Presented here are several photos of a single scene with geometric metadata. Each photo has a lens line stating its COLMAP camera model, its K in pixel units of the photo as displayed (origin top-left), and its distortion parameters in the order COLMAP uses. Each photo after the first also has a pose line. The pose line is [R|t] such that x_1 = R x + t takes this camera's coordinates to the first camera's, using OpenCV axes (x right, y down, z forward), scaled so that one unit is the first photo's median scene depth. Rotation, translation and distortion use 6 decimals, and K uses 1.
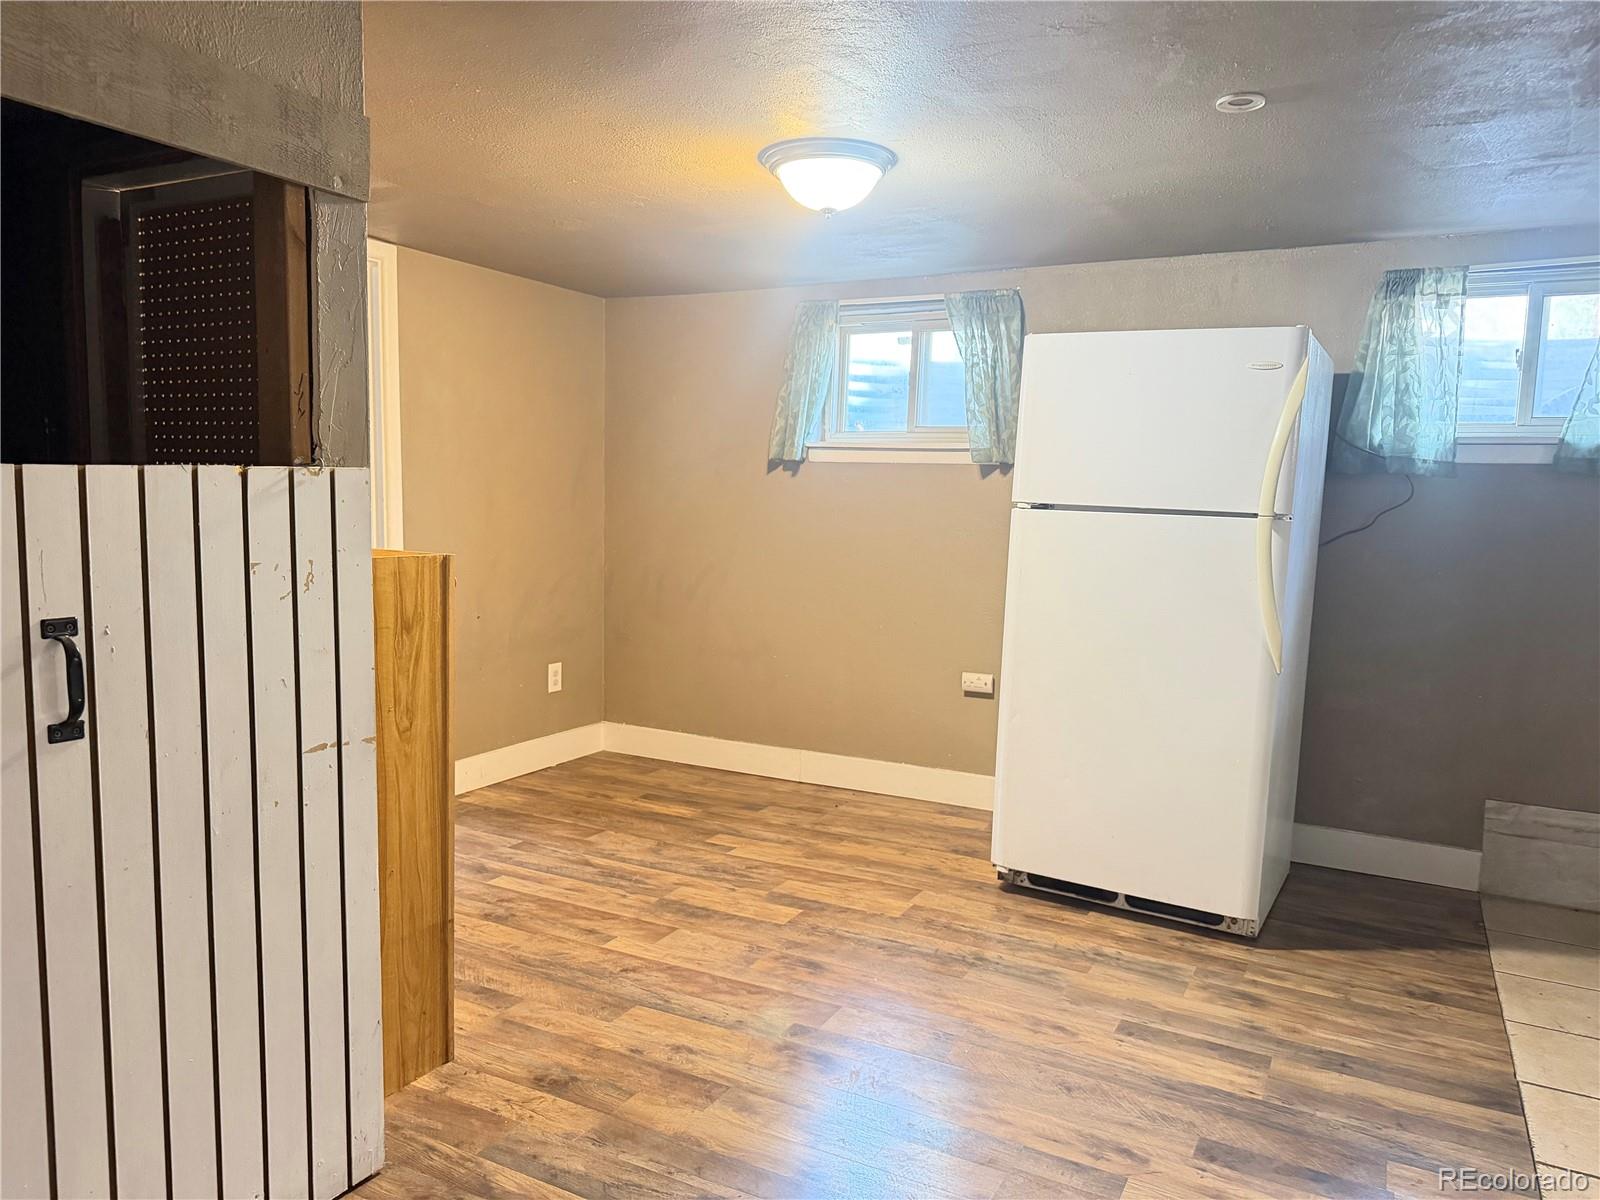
lens RADIAL K [[1136.3, 0, 800.0], [0, 1136.3, 600.0], [0, 0, 1]] dist [0.082720, -0.126705]
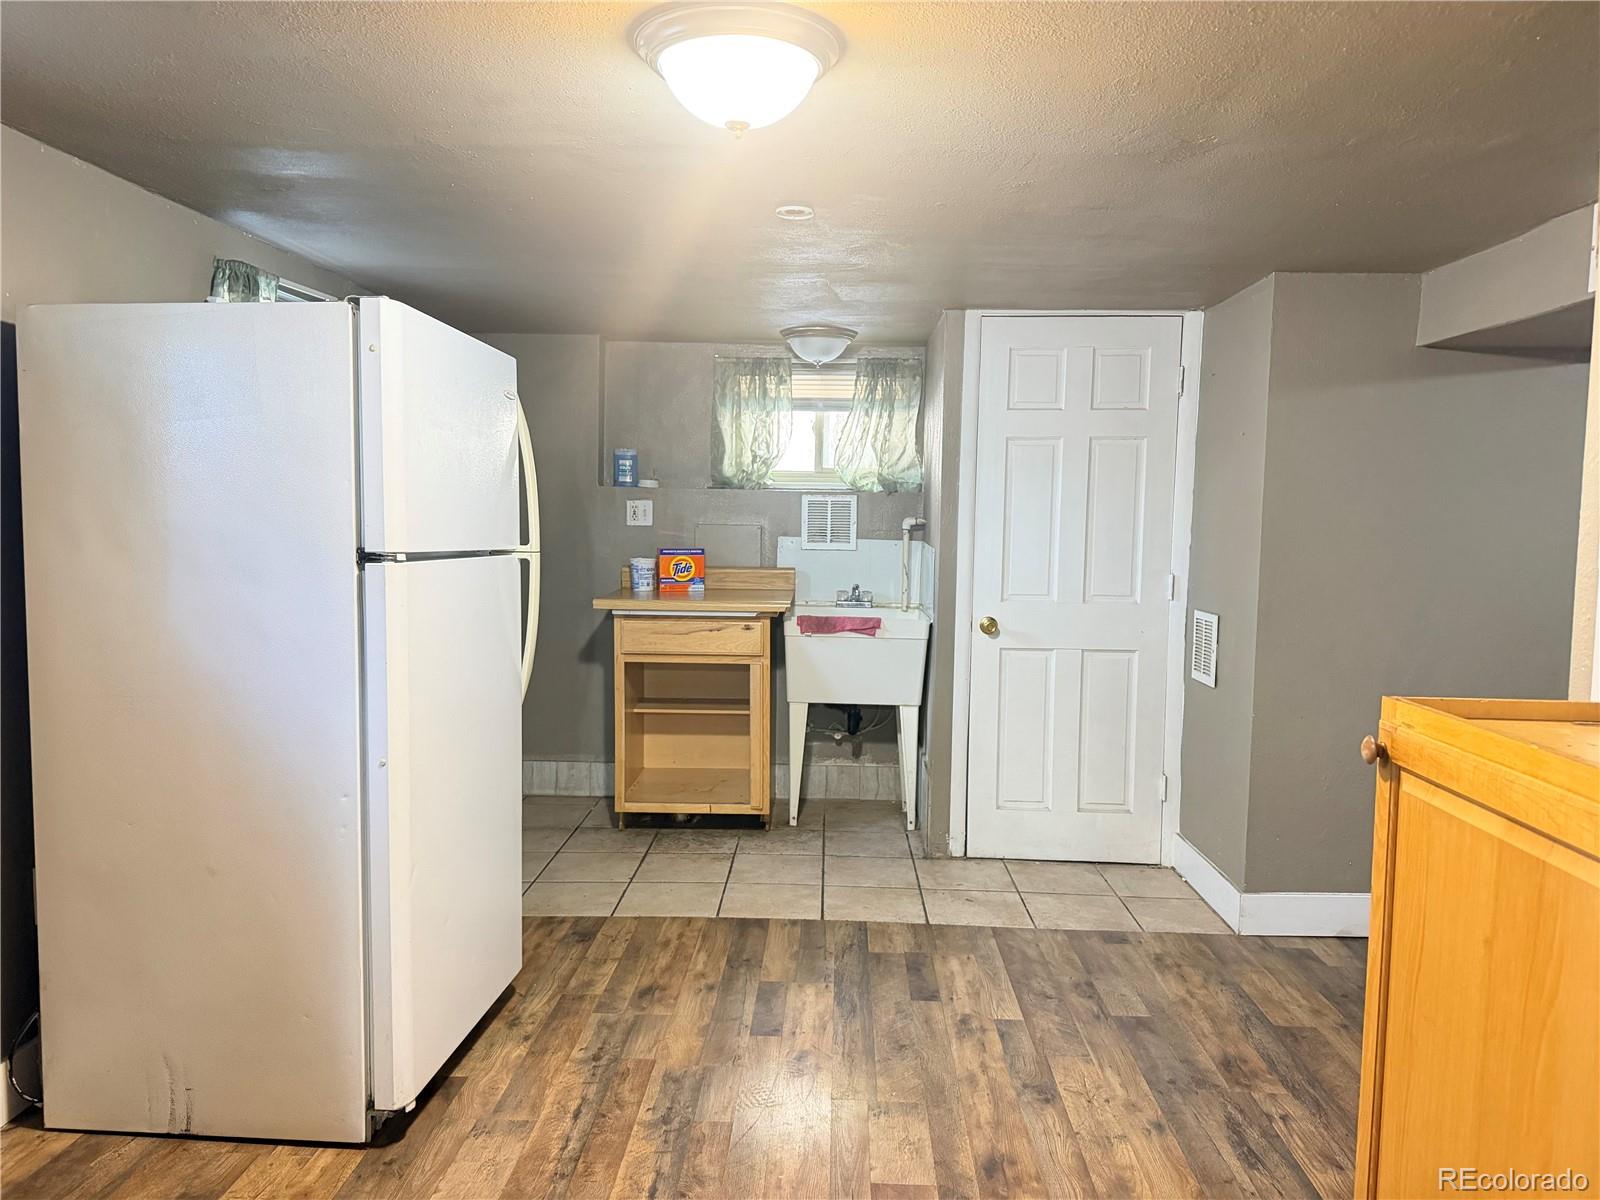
lens RADIAL K [[1136.3, 0, 800.0], [0, 1136.3, 600.0], [0, 0, 1]] dist [0.082720, -0.126705]
pose [[-0.432301, -0.104572, 0.895645, -0.604082], [0.070101, 0.986350, 0.148998, -0.169588], [-0.899000, 0.127198, -0.419069, 1.288438]]
